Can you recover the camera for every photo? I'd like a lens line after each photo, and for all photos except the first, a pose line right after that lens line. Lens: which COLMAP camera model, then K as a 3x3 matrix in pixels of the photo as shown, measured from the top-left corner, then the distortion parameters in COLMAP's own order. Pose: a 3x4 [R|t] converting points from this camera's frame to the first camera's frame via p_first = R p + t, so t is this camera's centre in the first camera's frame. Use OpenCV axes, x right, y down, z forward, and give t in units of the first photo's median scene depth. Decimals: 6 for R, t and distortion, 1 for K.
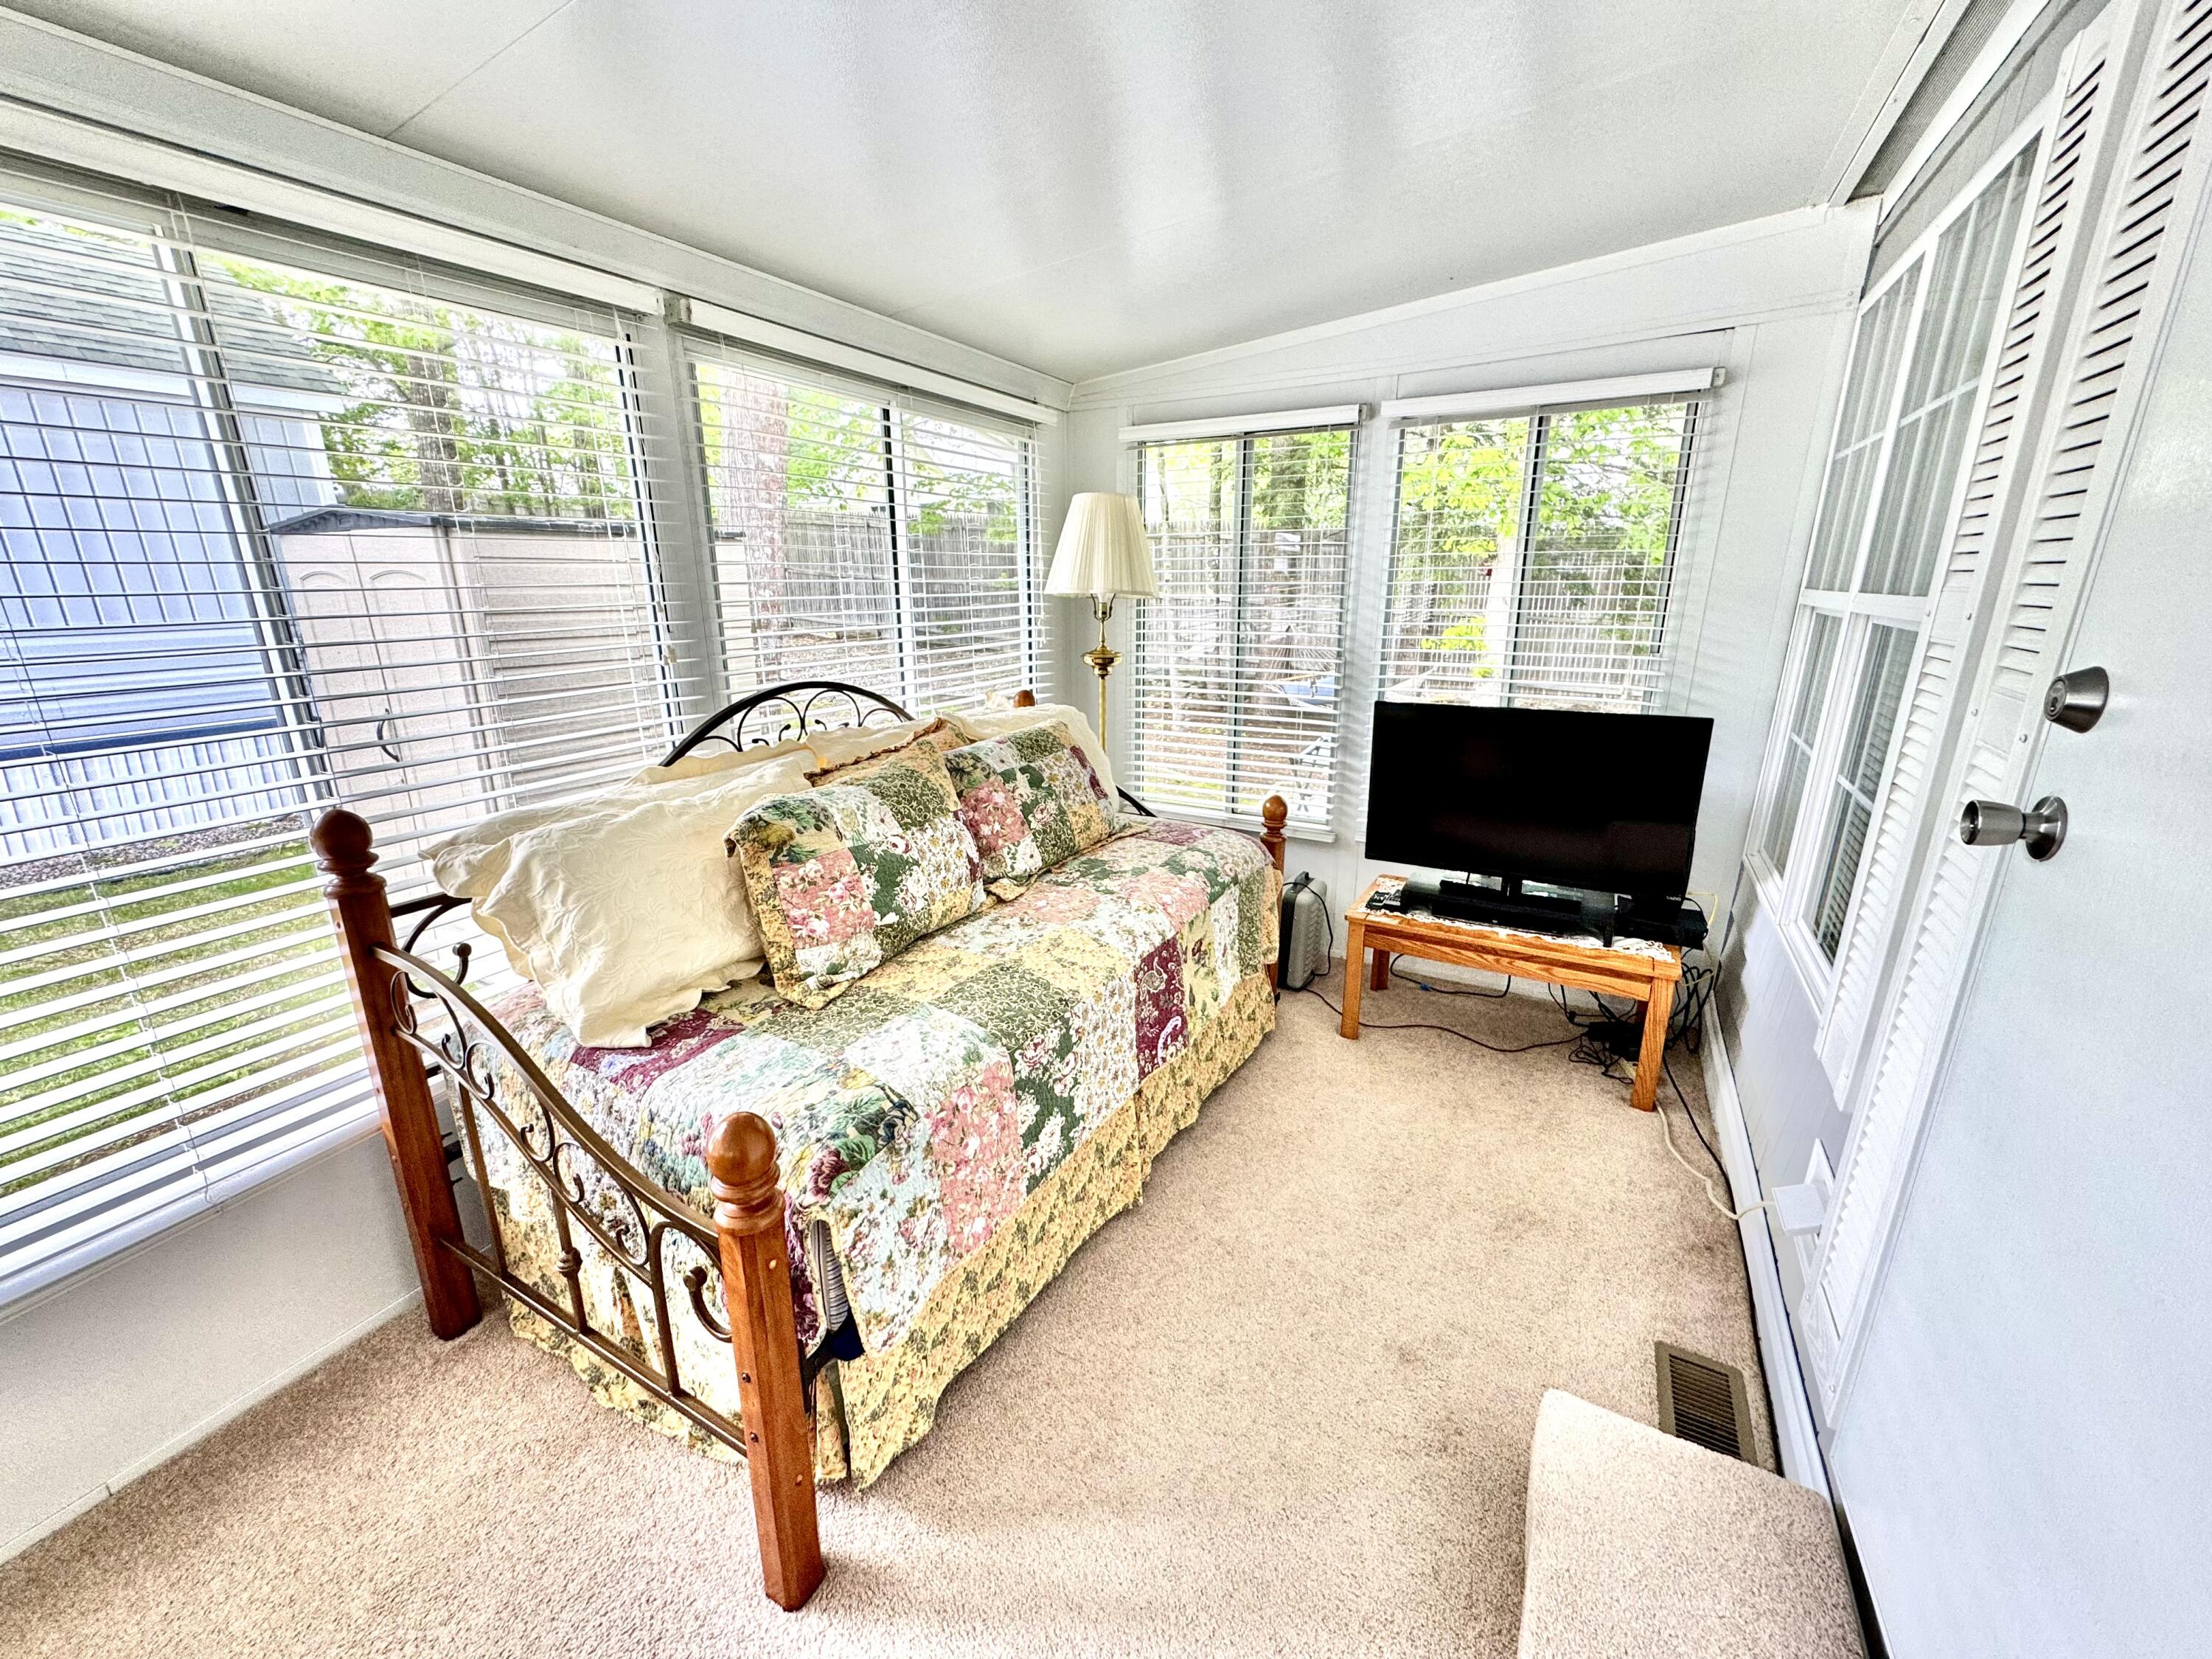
lens RADIAL K [[883.1, 0, 1092.9], [0, 883.1, 819.9], [0, 0, 1]] dist [-0.003079, 0.000862]
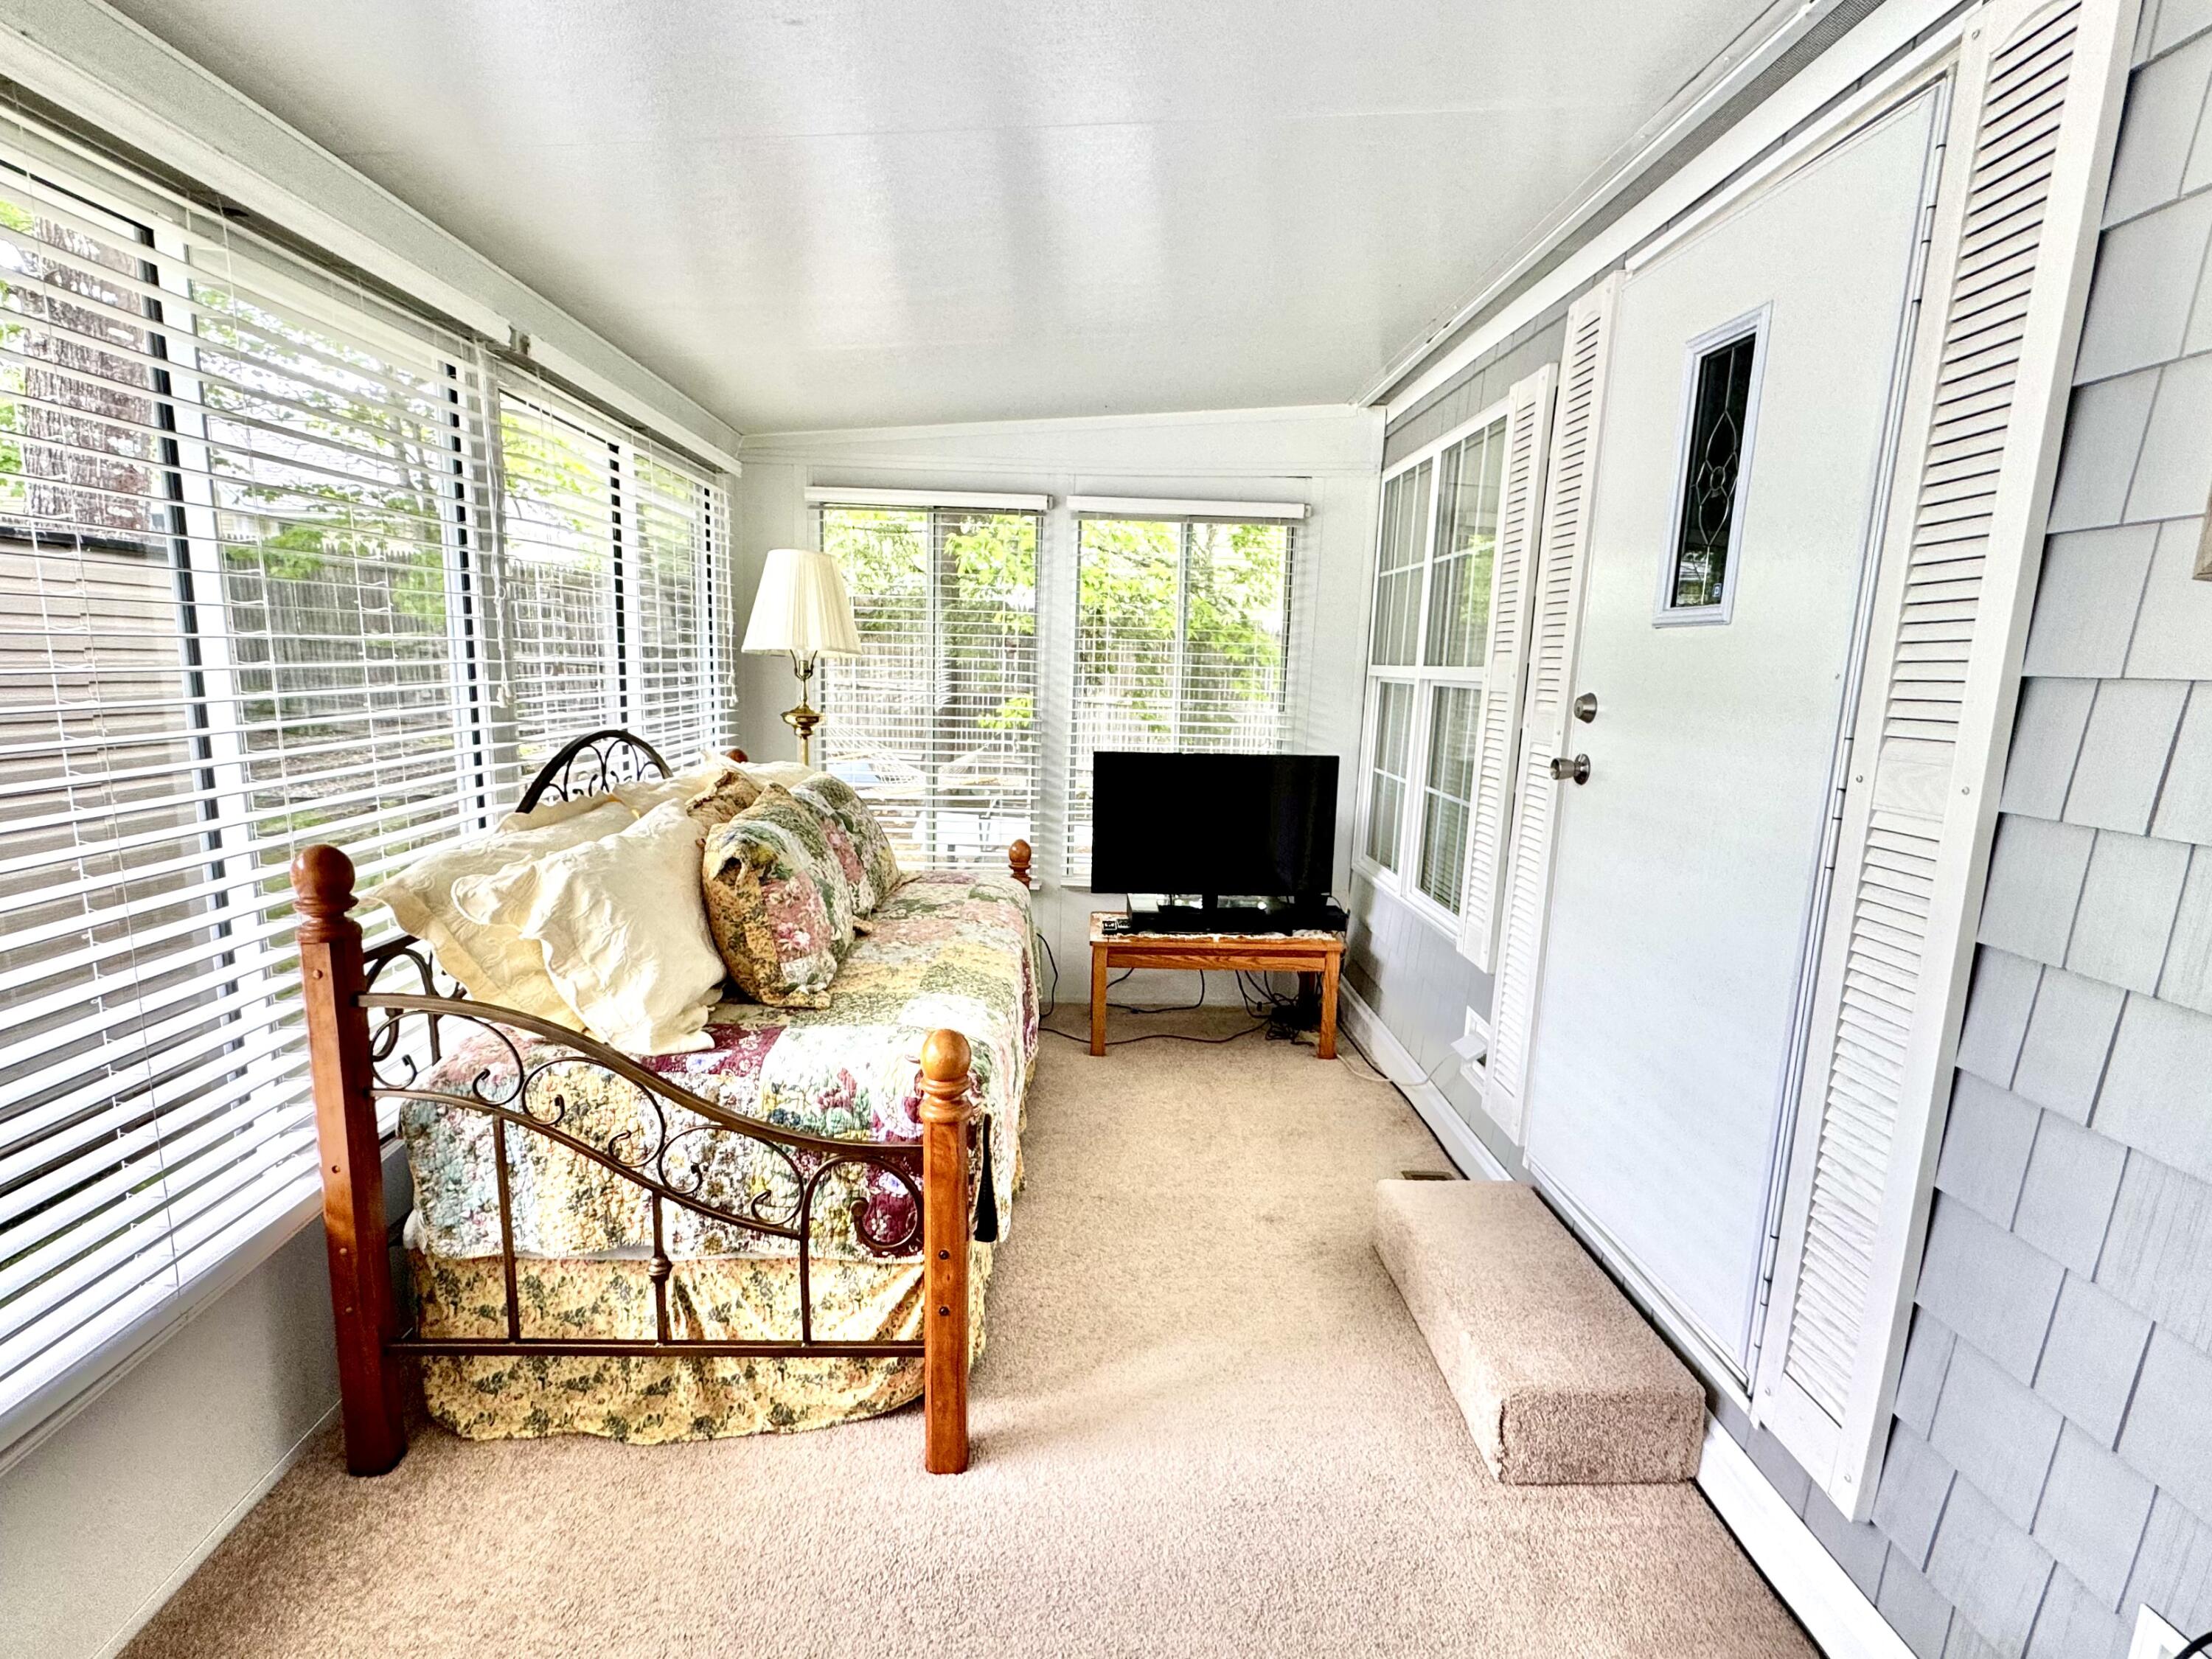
lens RADIAL K [[1096.0, 0, 1112.9], [0, 1096.0, 839.9], [0, 0, 1]] dist [0.001286, 0.000129]
pose [[0.852026, -0.052491, 0.520861, -0.467903], [0.102537, 0.992422, -0.067716, 0.089819], [-0.513360, 0.111103, 0.850951, -0.239296]]
